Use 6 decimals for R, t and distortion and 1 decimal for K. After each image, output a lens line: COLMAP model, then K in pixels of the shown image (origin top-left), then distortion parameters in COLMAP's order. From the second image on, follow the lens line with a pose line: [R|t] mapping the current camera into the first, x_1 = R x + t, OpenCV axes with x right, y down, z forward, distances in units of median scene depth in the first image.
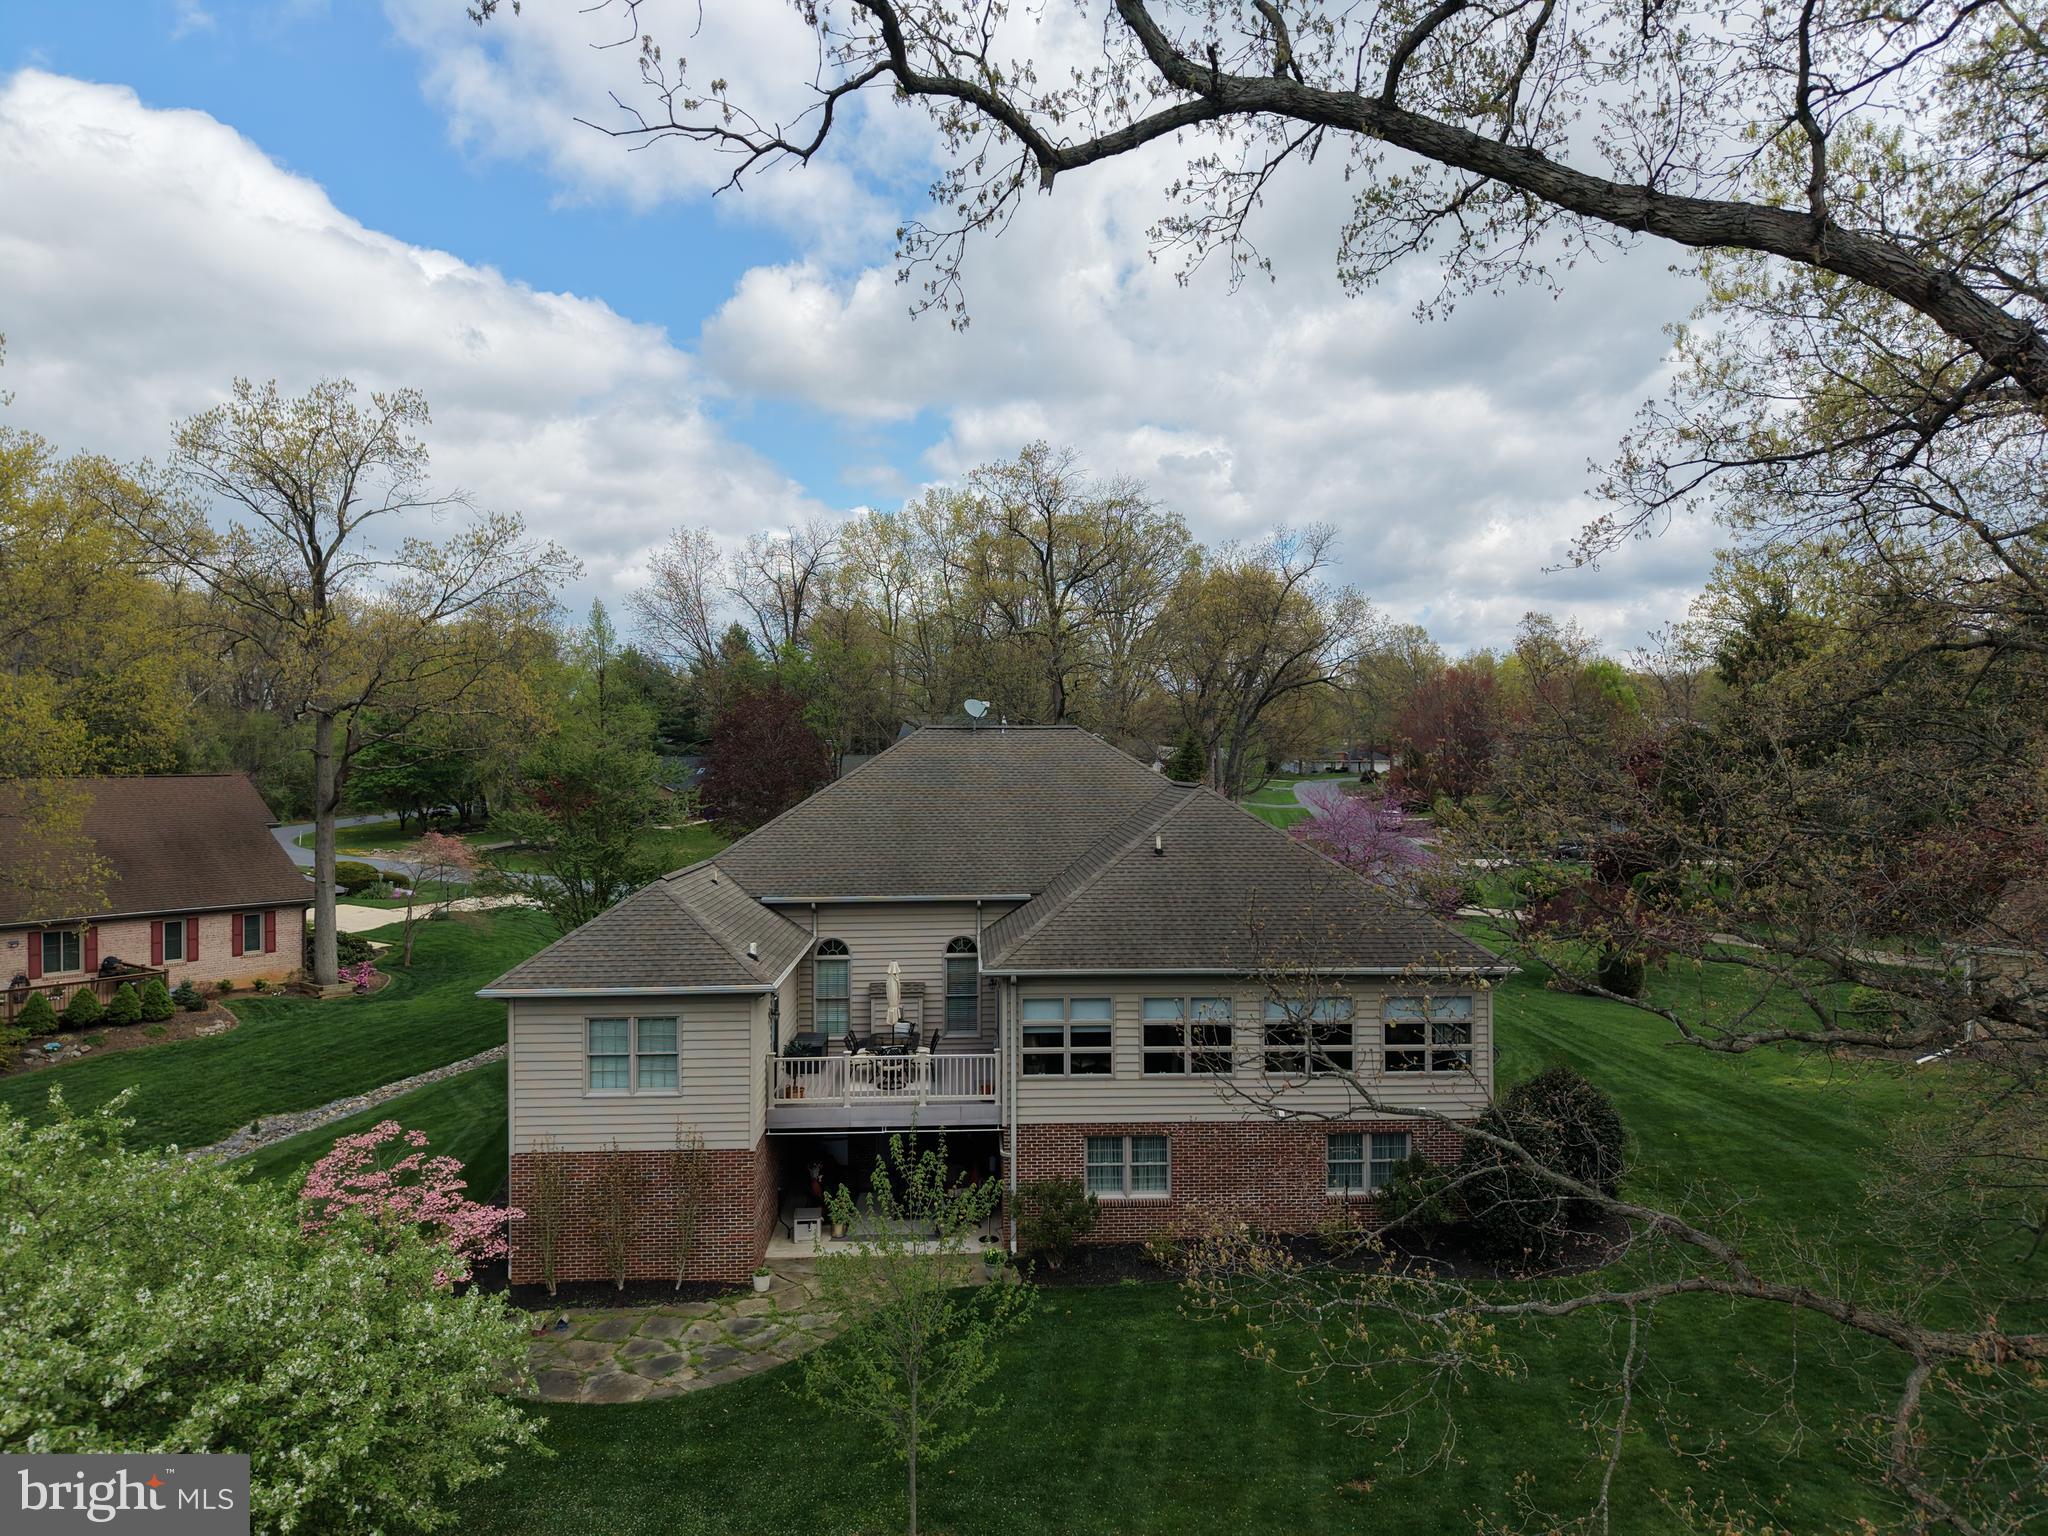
lens RADIAL K [[1384.6, 0, 1019.8], [0, 1384.6, 754.2], [0, 0, 1]] dist [0.026214, -0.030716]
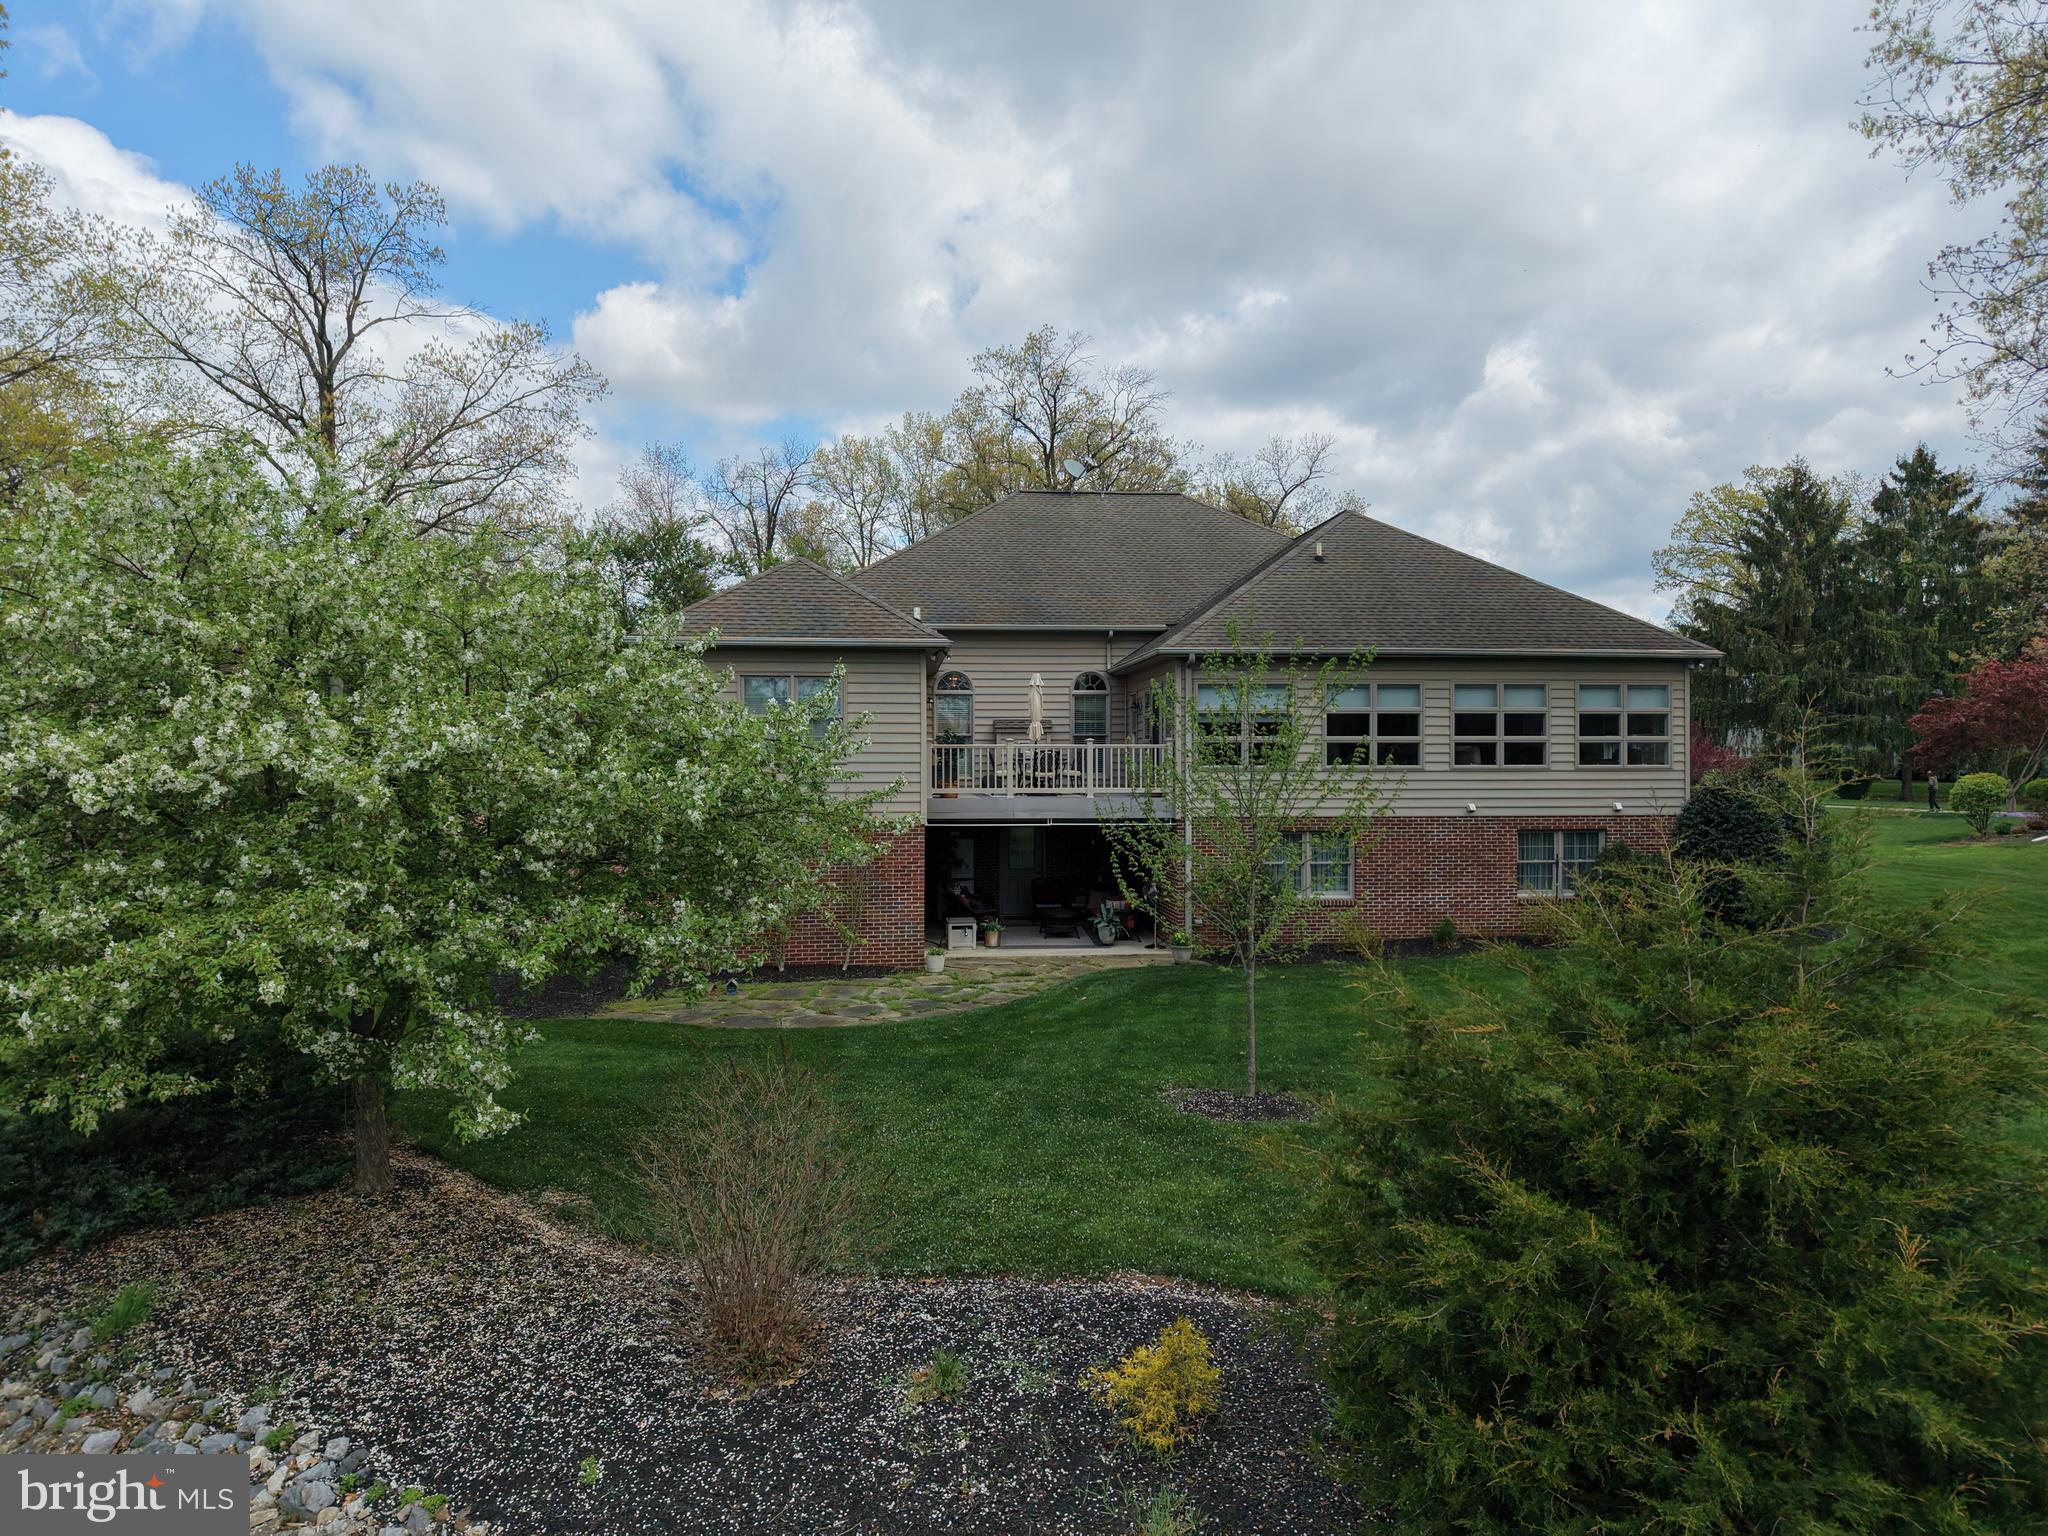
lens RADIAL K [[1384.6, 0, 1016.8], [0, 1384.6, 763.0], [0, 0, 1]] dist [0.026214, -0.030716]
pose [[0.998647, 0.003132, 0.051898, -0.166017], [-0.003414, 0.999980, 0.005346, 0.223876], [-0.051880, -0.005516, 0.998638, 0.081444]]
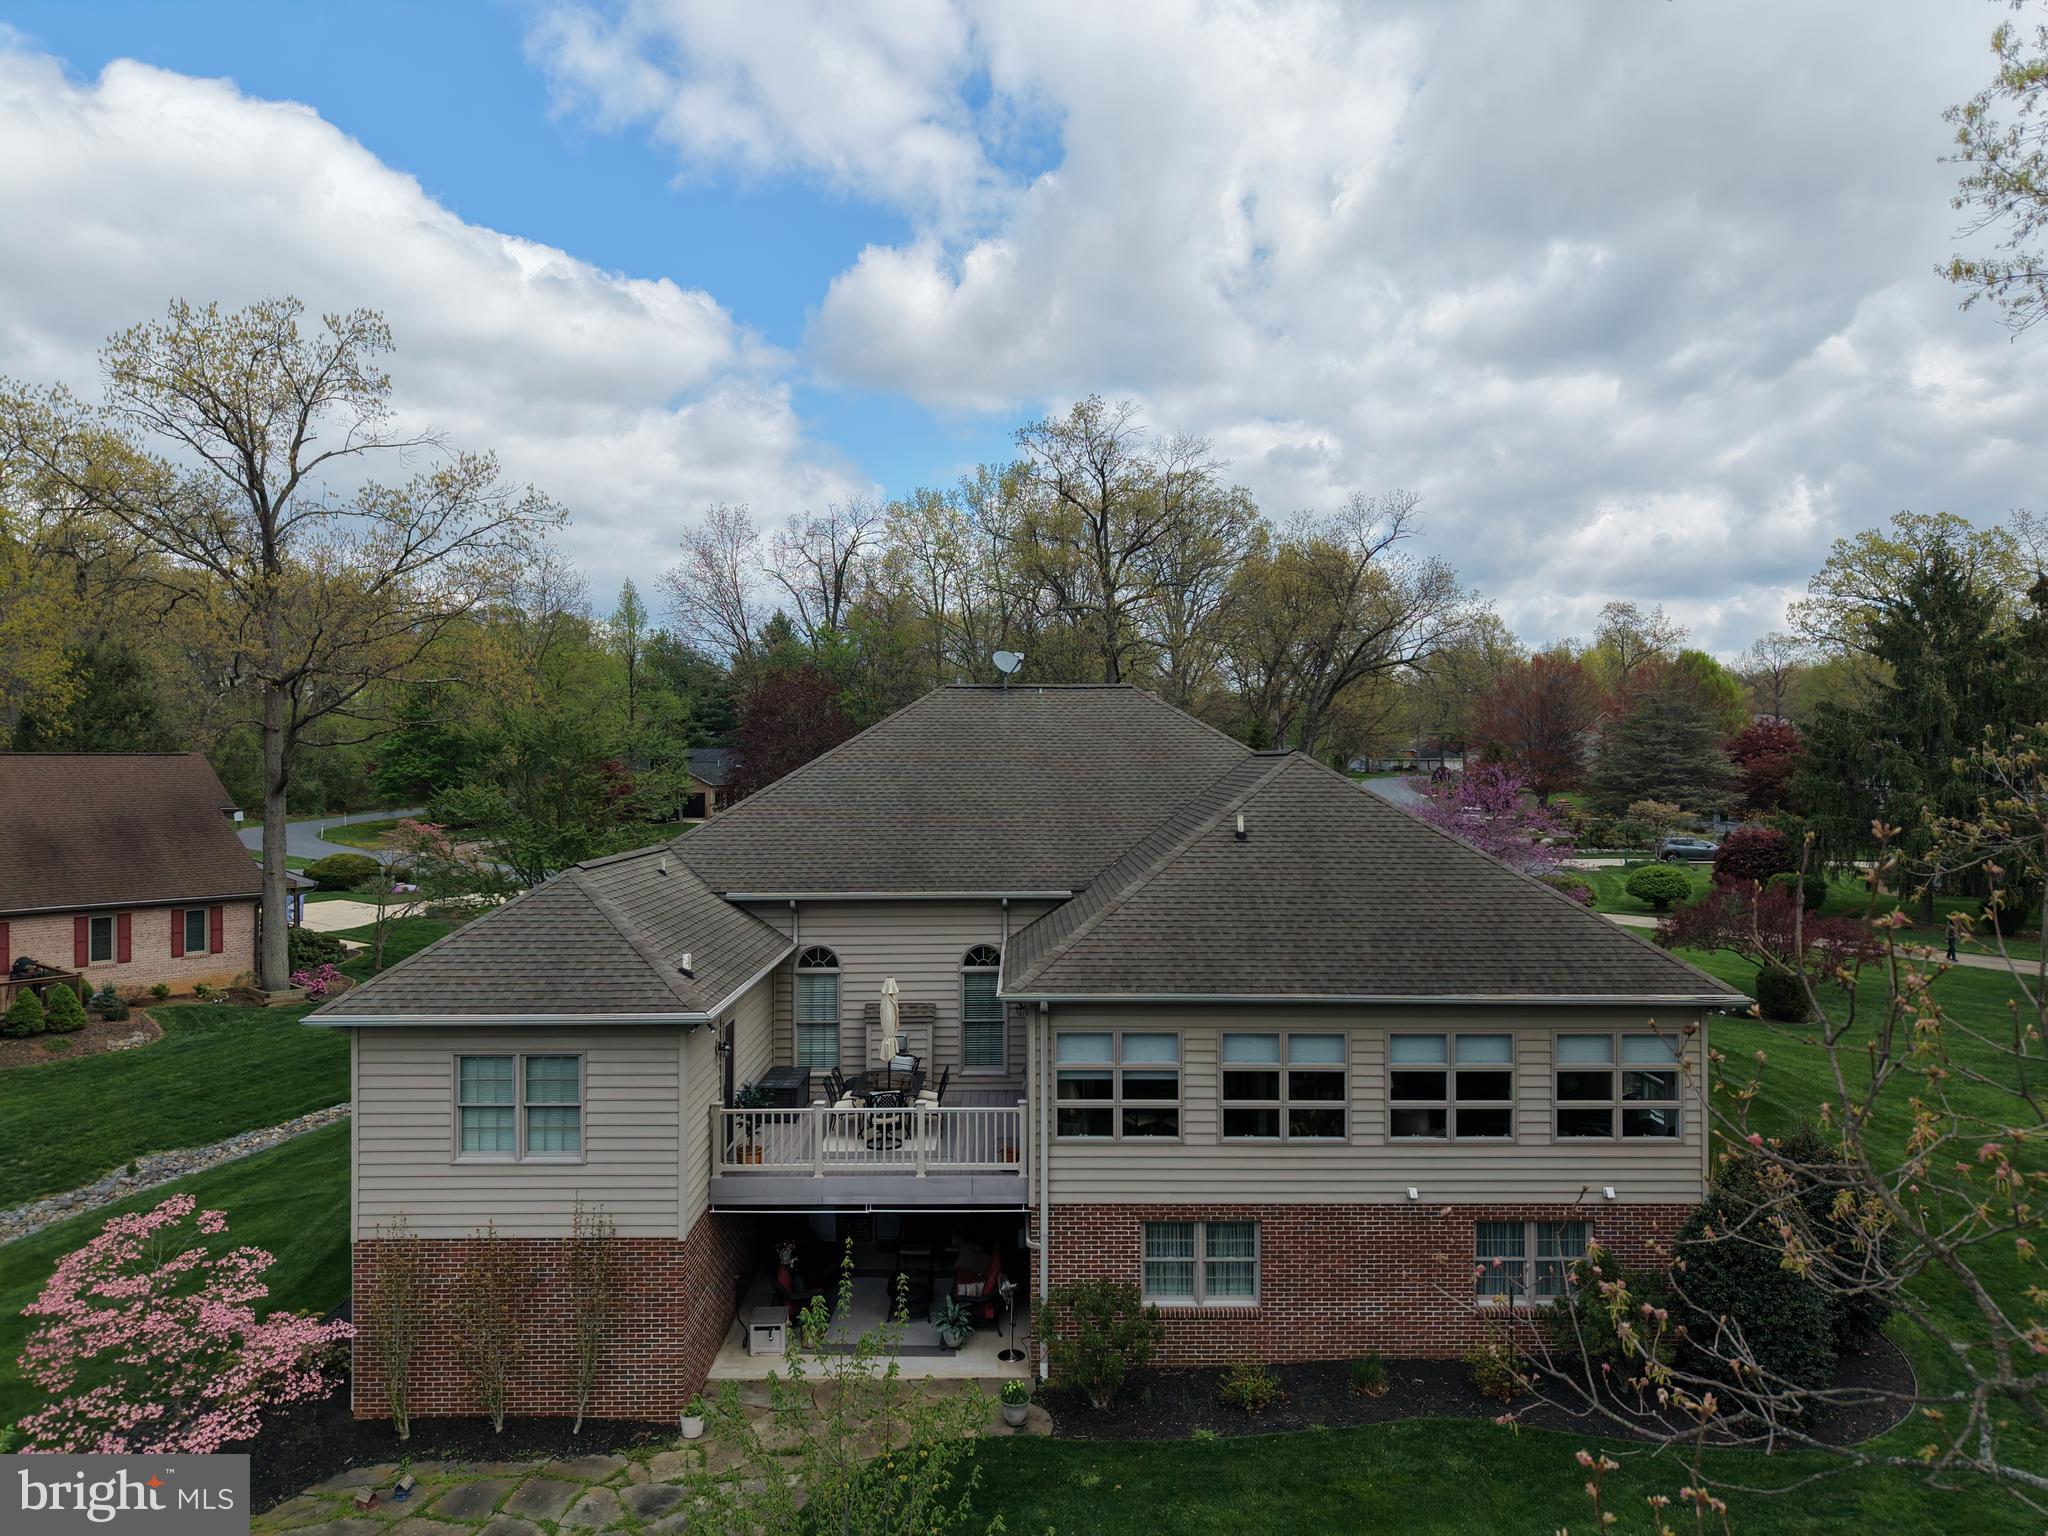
lens RADIAL K [[1384.6, 0, 1018.2], [0, 1384.6, 759.8], [0, 0, 1]] dist [0.026214, -0.030716]
pose [[0.999112, 0.002713, -0.042050, 0.011844], [-0.002578, 0.999991, 0.003255, 0.029581], [0.042059, -0.003143, 0.999110, 0.264632]]
